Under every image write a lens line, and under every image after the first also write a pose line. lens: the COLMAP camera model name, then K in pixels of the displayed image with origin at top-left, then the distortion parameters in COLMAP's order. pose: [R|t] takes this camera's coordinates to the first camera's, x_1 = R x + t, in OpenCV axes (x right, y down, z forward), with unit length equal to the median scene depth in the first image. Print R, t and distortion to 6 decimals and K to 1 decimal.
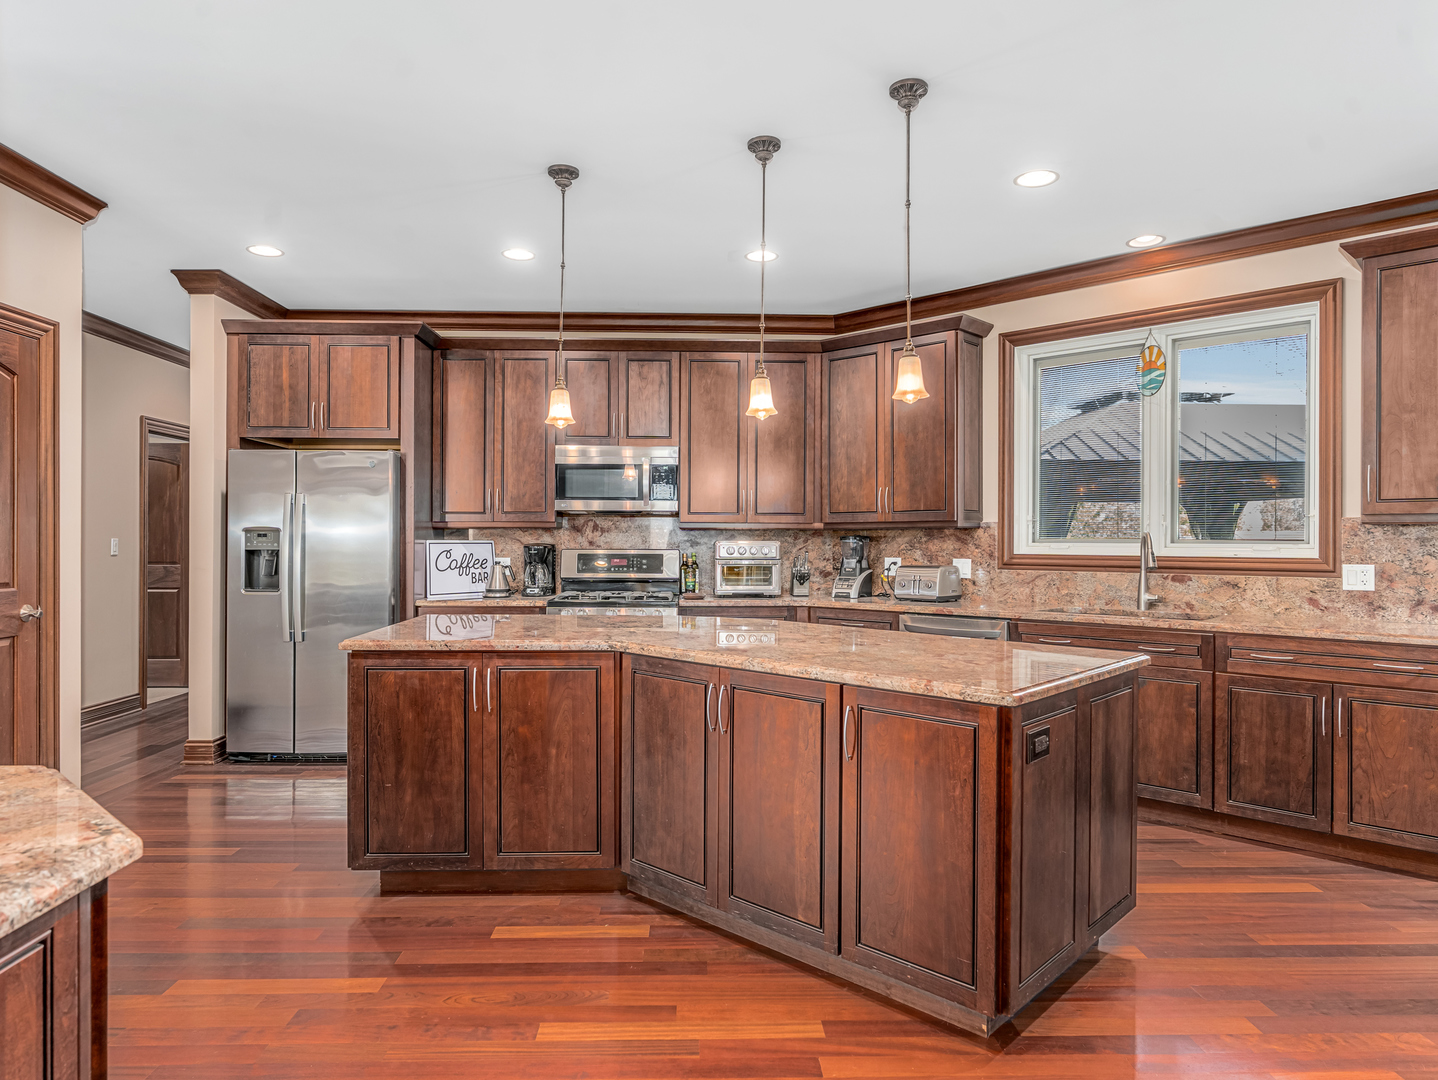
lens RADIAL K [[893.9, 0, 719.0], [0, 893.9, 540.0], [0, 0, 1]] dist [0.004812, 0.001030]
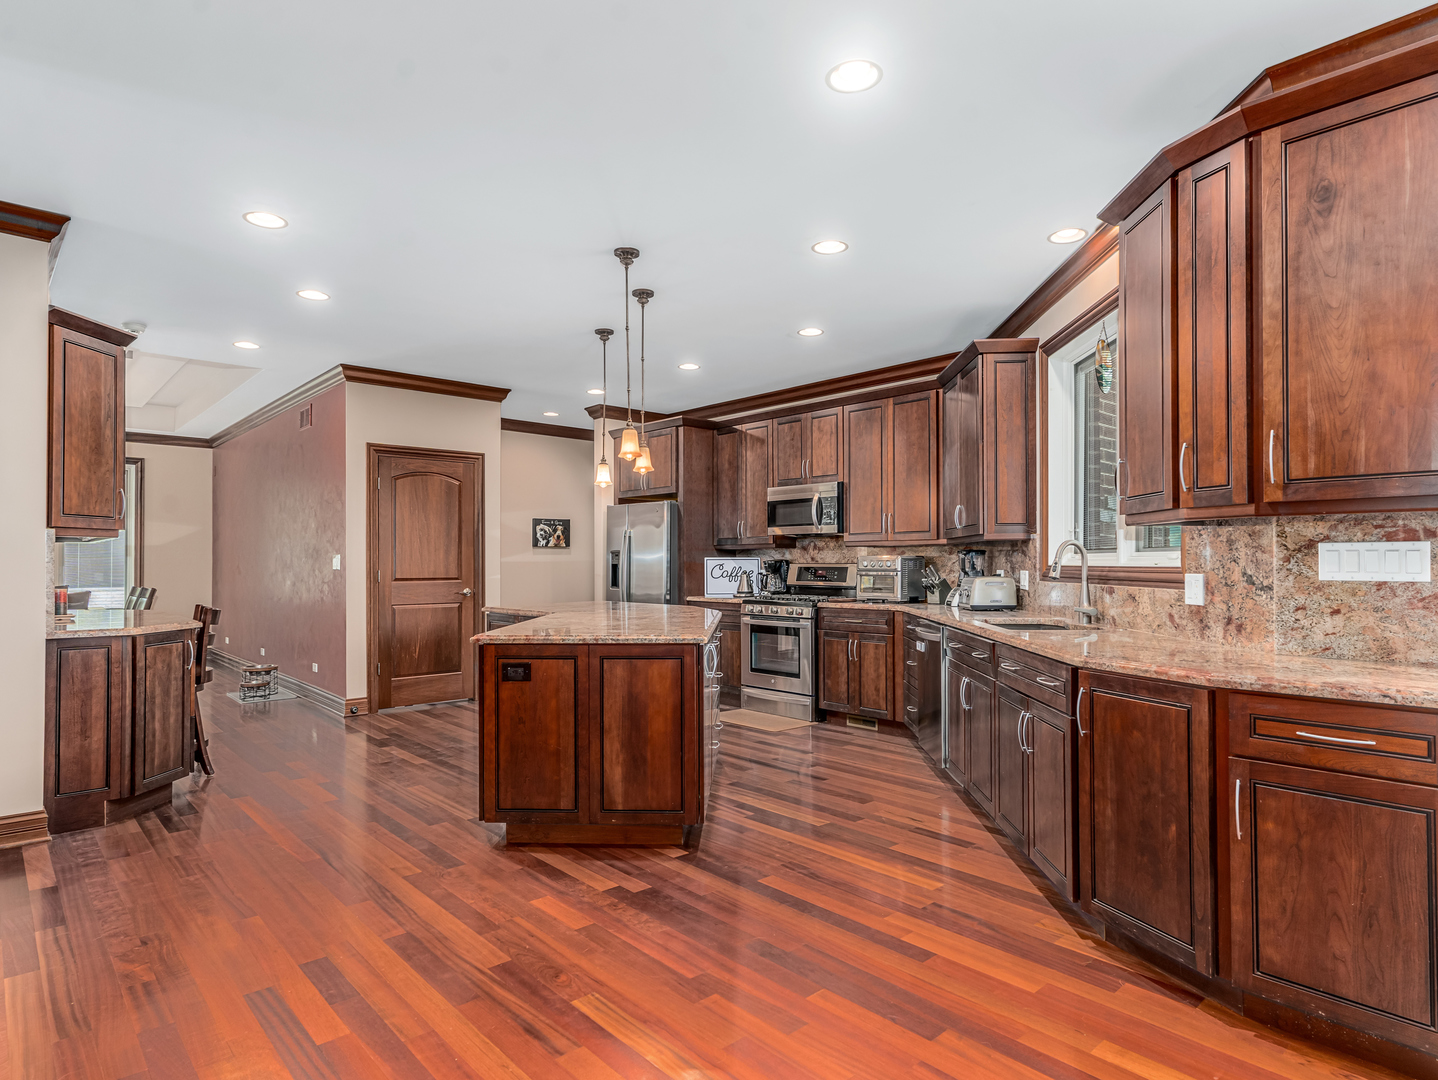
lens RADIAL K [[833.2, 0, 719.0], [0, 833.2, 540.0], [0, 0, 1]] dist [0.000715, 0.000179]
pose [[0.638496, -0.026508, -0.769169, 0.749728], [0.004465, 0.999517, -0.030740, 0.013472], [0.769612, 0.016193, 0.638306, 0.120233]]
